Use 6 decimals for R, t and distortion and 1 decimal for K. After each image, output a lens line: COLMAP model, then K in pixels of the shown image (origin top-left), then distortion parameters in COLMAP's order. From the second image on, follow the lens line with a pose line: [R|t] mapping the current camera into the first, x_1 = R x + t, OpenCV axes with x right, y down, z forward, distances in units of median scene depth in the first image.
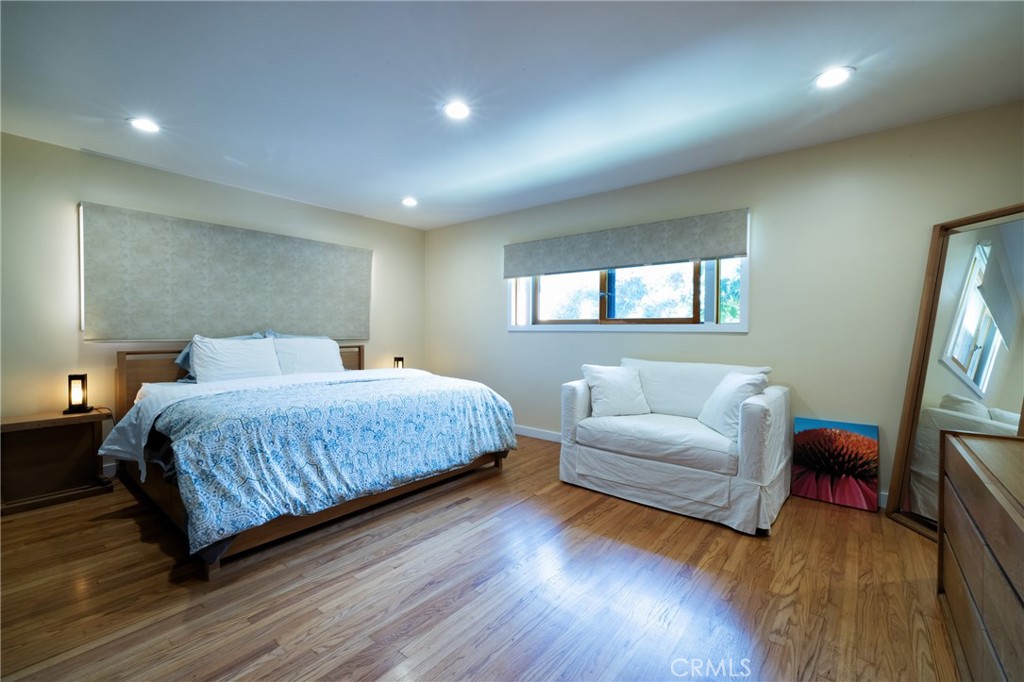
lens RADIAL K [[427.9, 0, 515.5], [0, 427.9, 338.0], [0, 0, 1]] dist [0.001106, 0.000313]
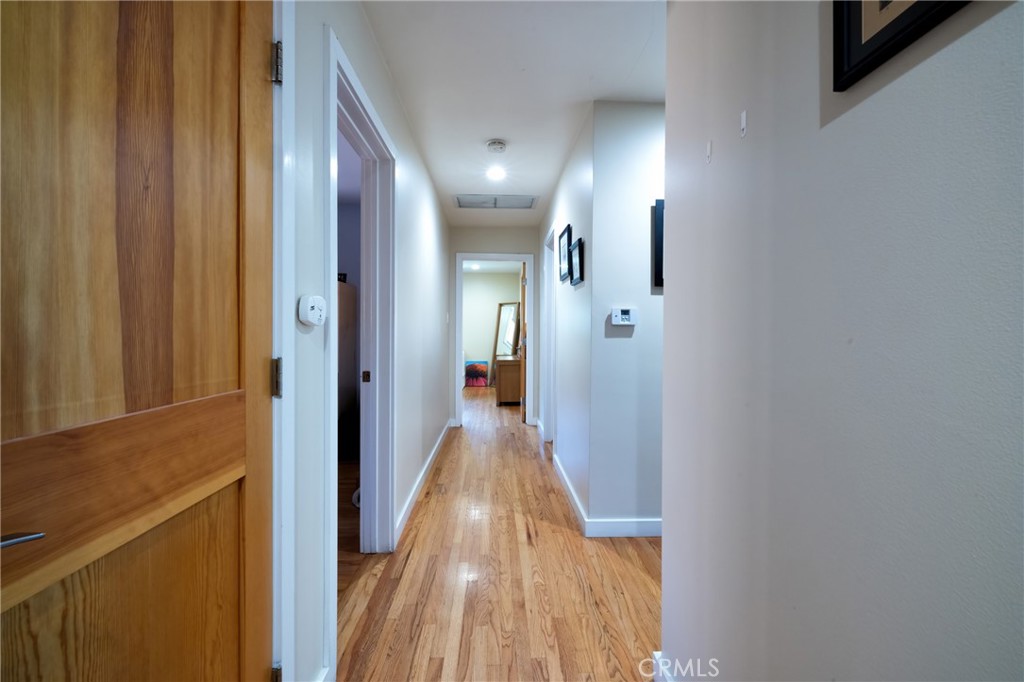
lens RADIAL K [[427.9, 0, 519.3], [0, 427.9, 339.3], [0, 0, 1]] dist [0.001106, 0.000313]
pose [[0.737119, -0.005639, 0.675740, -0.701065], [0.005109, 0.999983, 0.002771, 0.014925], [-0.675744, 0.001410, 0.737135, -0.933622]]
